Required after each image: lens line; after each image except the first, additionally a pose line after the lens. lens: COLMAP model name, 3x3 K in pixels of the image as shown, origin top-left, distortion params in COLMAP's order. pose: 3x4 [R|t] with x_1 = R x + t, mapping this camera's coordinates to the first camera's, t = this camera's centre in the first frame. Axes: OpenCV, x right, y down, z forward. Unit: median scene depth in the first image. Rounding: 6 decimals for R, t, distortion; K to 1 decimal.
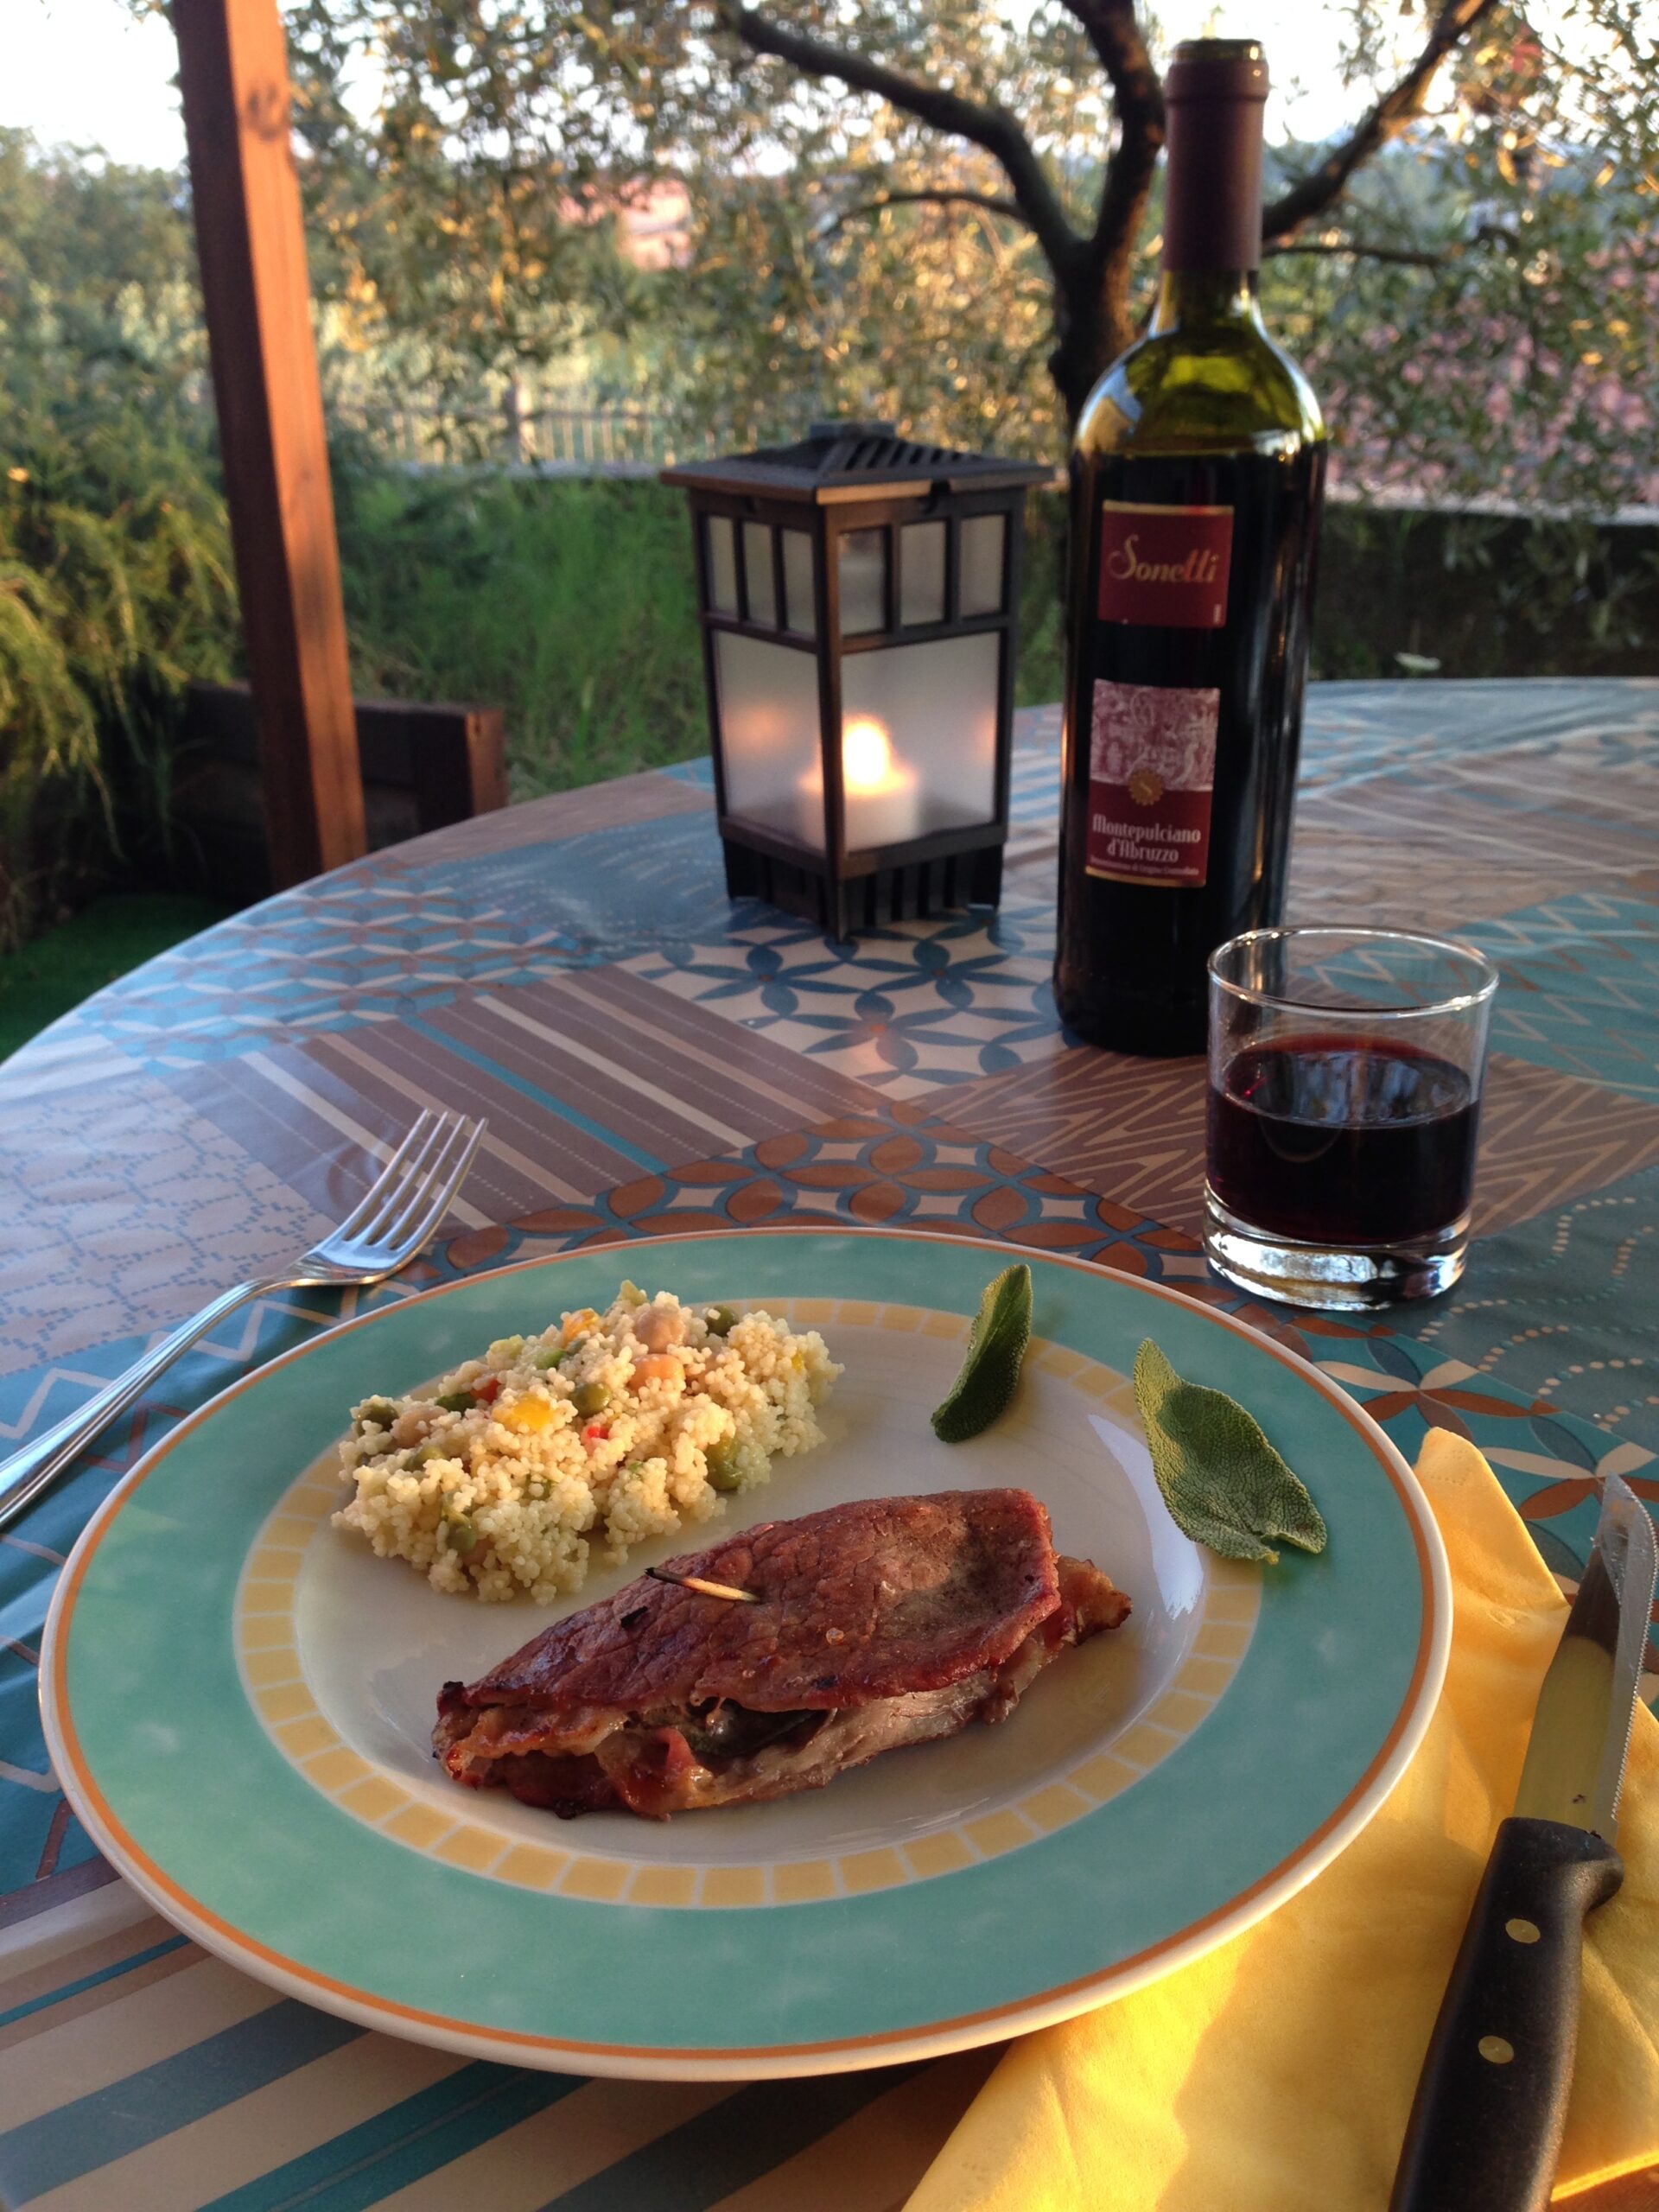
lens RADIAL K [[2082.0, 0, 829.5], [0, 2082.0, 1106.0], [0, 0, 1]] dist [-0.022397, -0.005783]
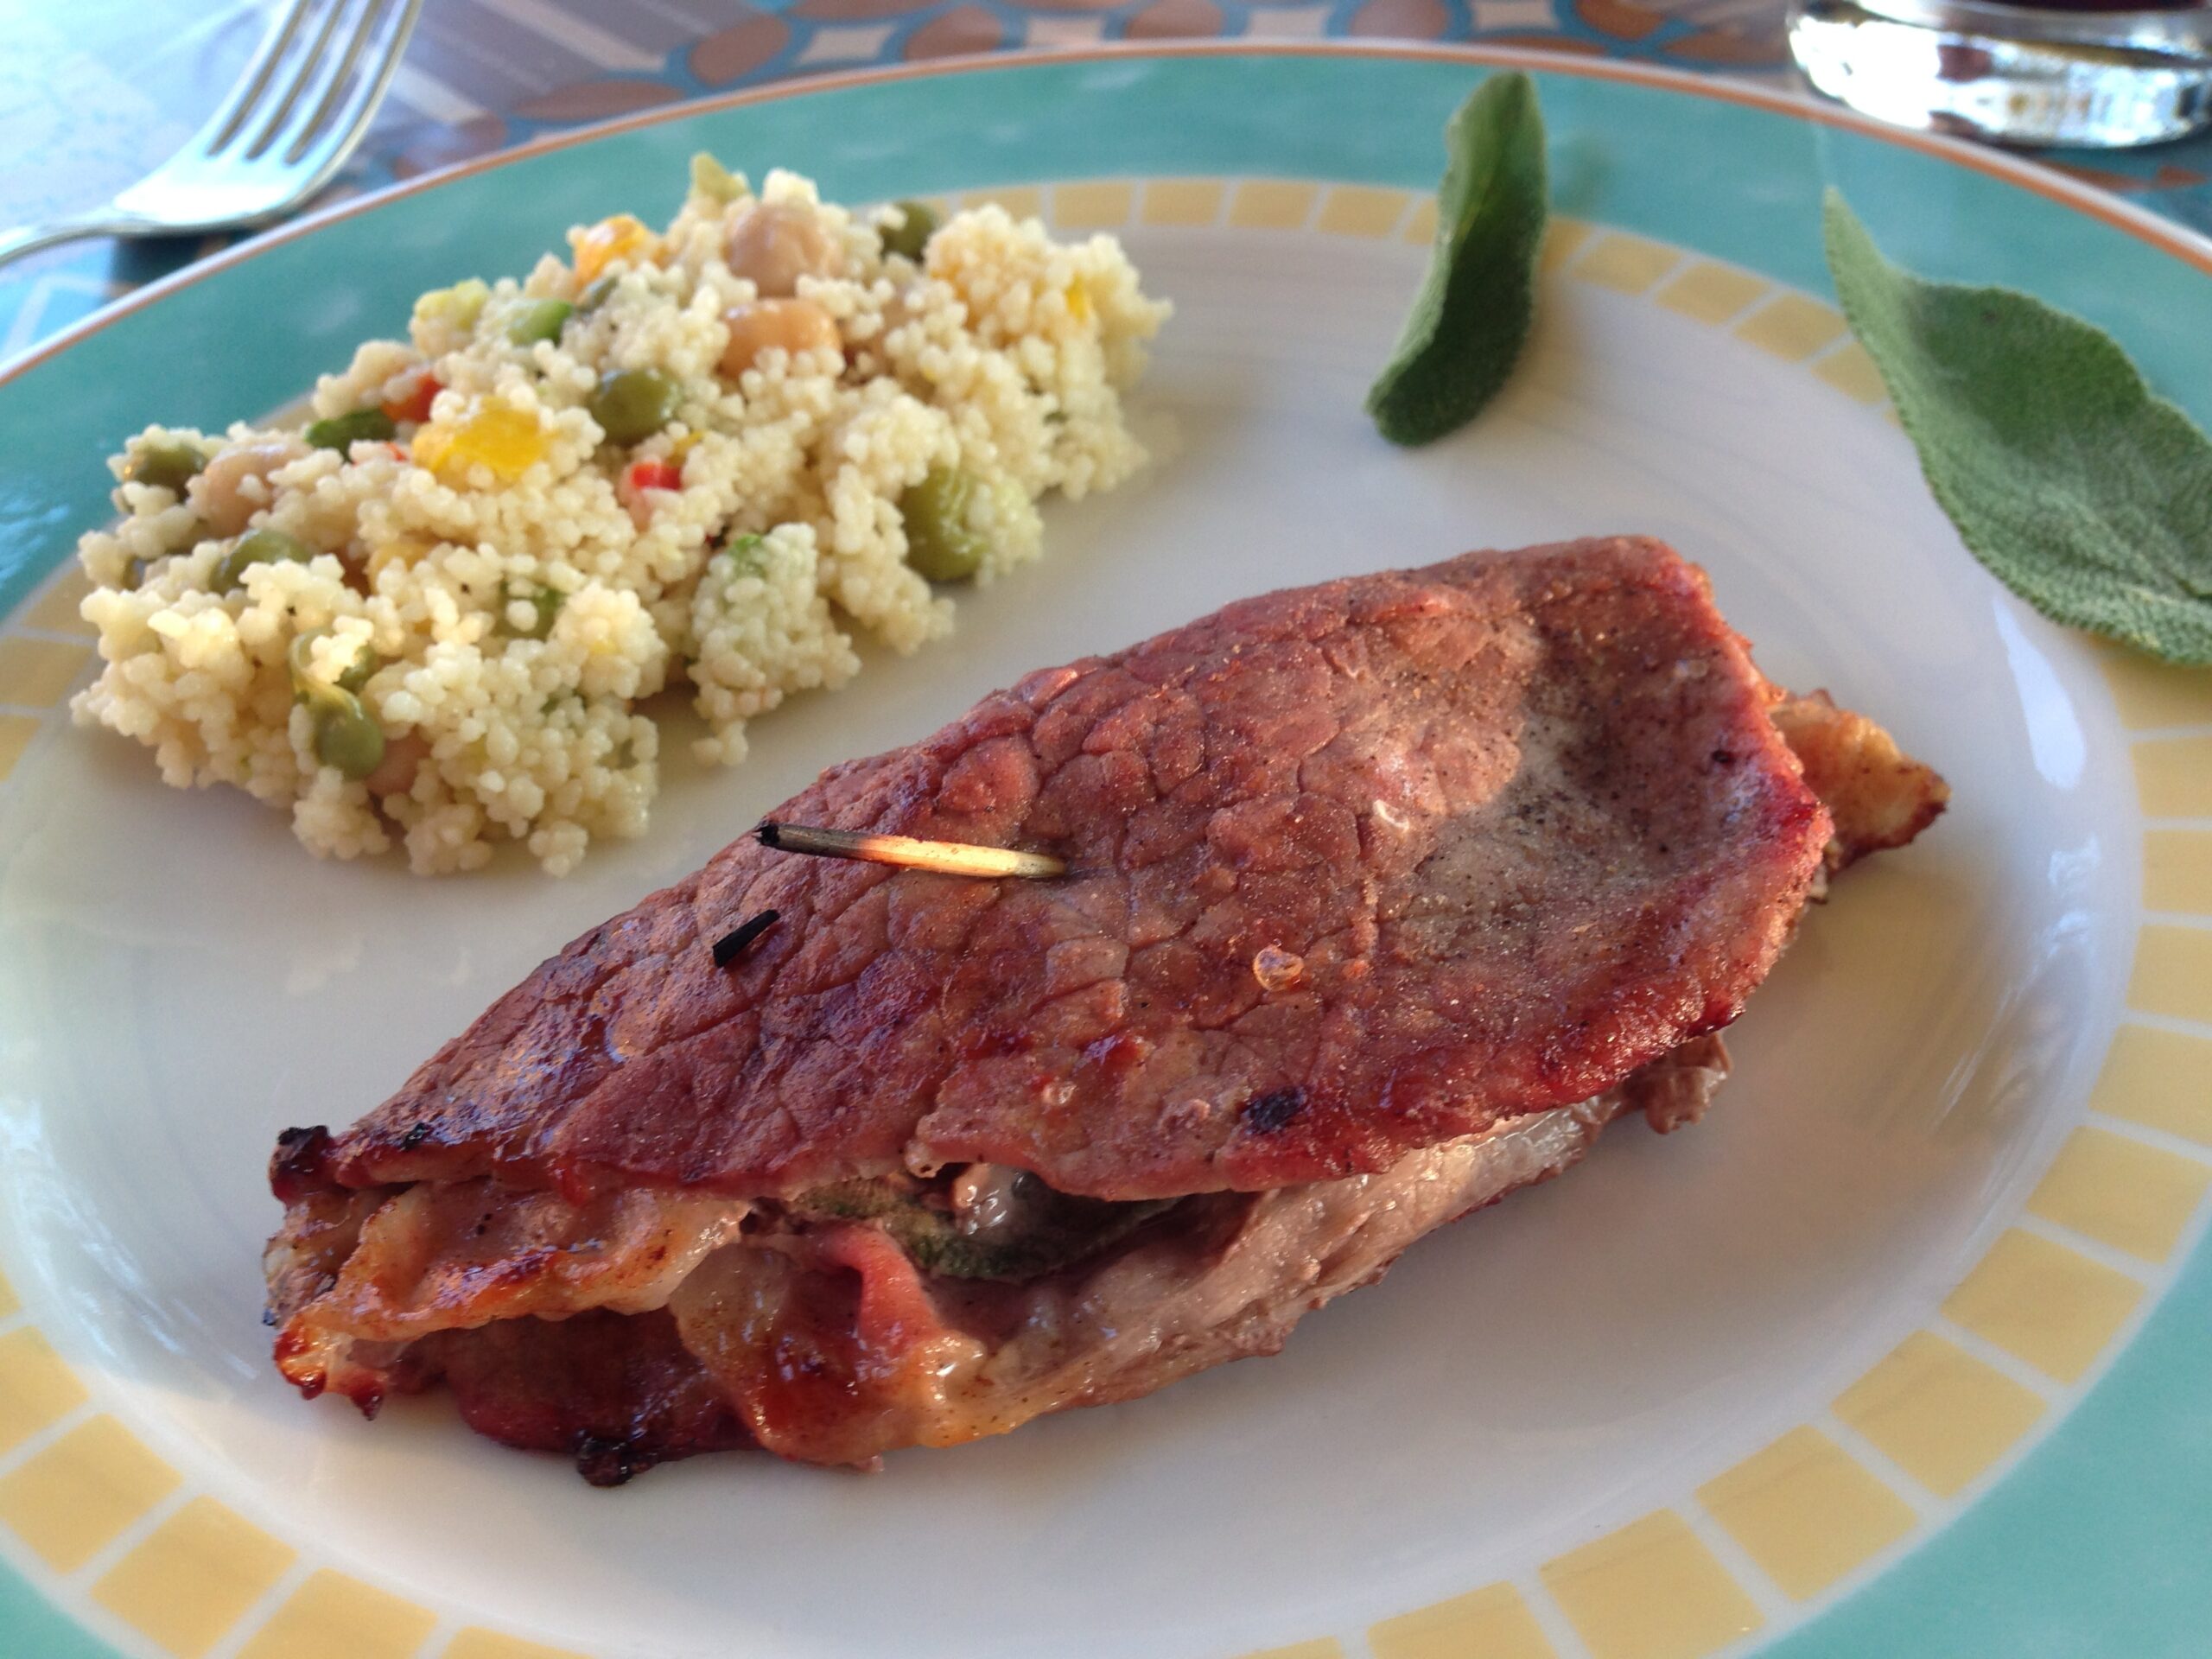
lens RADIAL K [[2132.9, 0, 1106.0], [0, 2132.9, 829.5], [0, 0, 1]] dist [0.078414, -0.004696]
pose [[0.997180, -0.073493, 0.015176, -0.028036], [0.064955, 0.946568, 0.315895, 0.093424], [-0.037582, -0.314018, 0.948673, 0.557842]]
